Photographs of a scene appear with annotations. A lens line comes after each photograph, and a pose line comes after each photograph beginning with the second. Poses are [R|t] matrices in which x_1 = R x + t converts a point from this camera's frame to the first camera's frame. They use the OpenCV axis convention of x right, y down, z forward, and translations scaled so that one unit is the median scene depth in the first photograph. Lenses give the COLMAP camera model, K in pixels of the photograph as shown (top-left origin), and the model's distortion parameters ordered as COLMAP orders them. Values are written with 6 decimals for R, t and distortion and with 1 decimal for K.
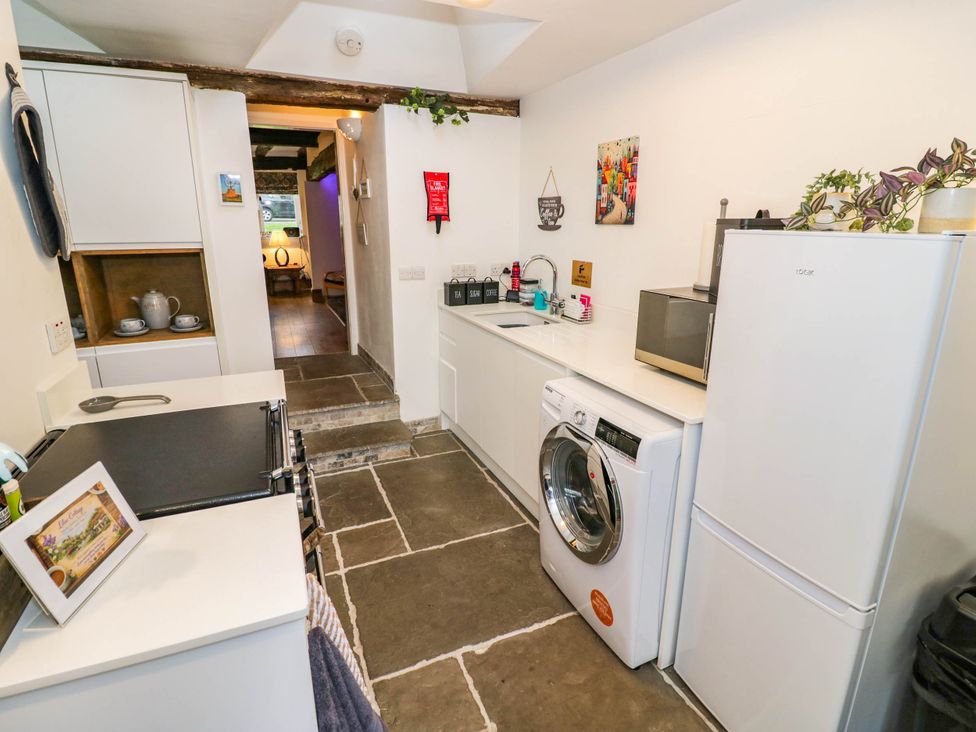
lens RADIAL K [[521.6, 0, 468.3], [0, 521.6, 365.5], [0, 0, 1]] dist [0.009882, -0.025160]
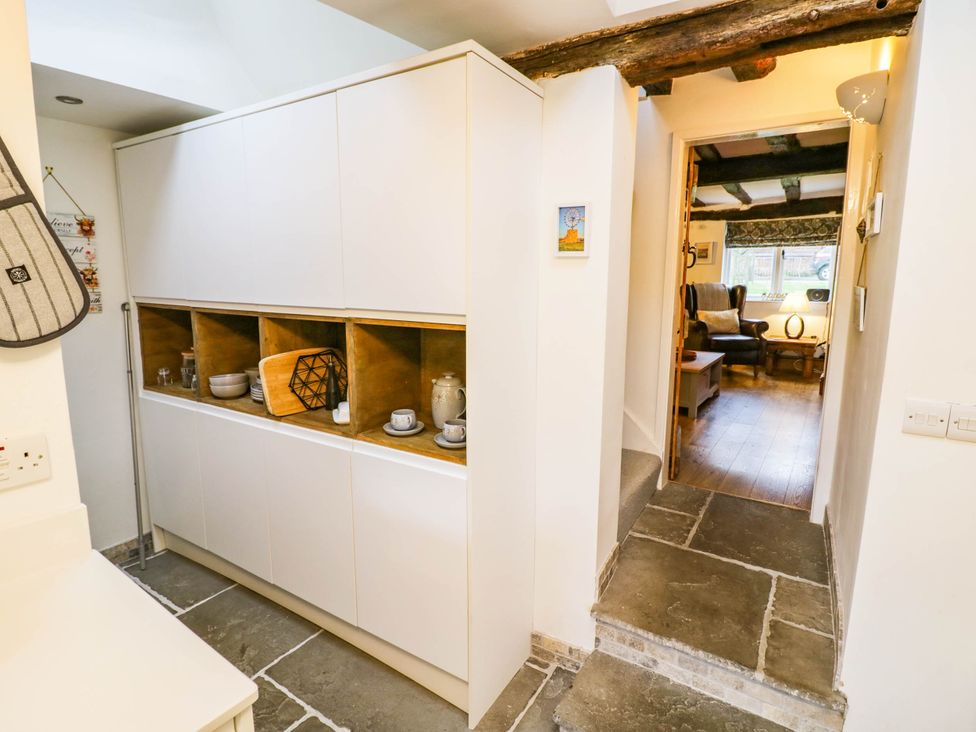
lens RADIAL K [[521.6, 0, 468.3], [0, 521.6, 365.5], [0, 0, 1]] dist [0.009882, -0.025160]
pose [[0.566149, 0.137030, -0.812833, -0.006956], [-0.222697, 0.974844, 0.009231, -0.138113], [0.793651, 0.175789, 0.582423, 0.489177]]
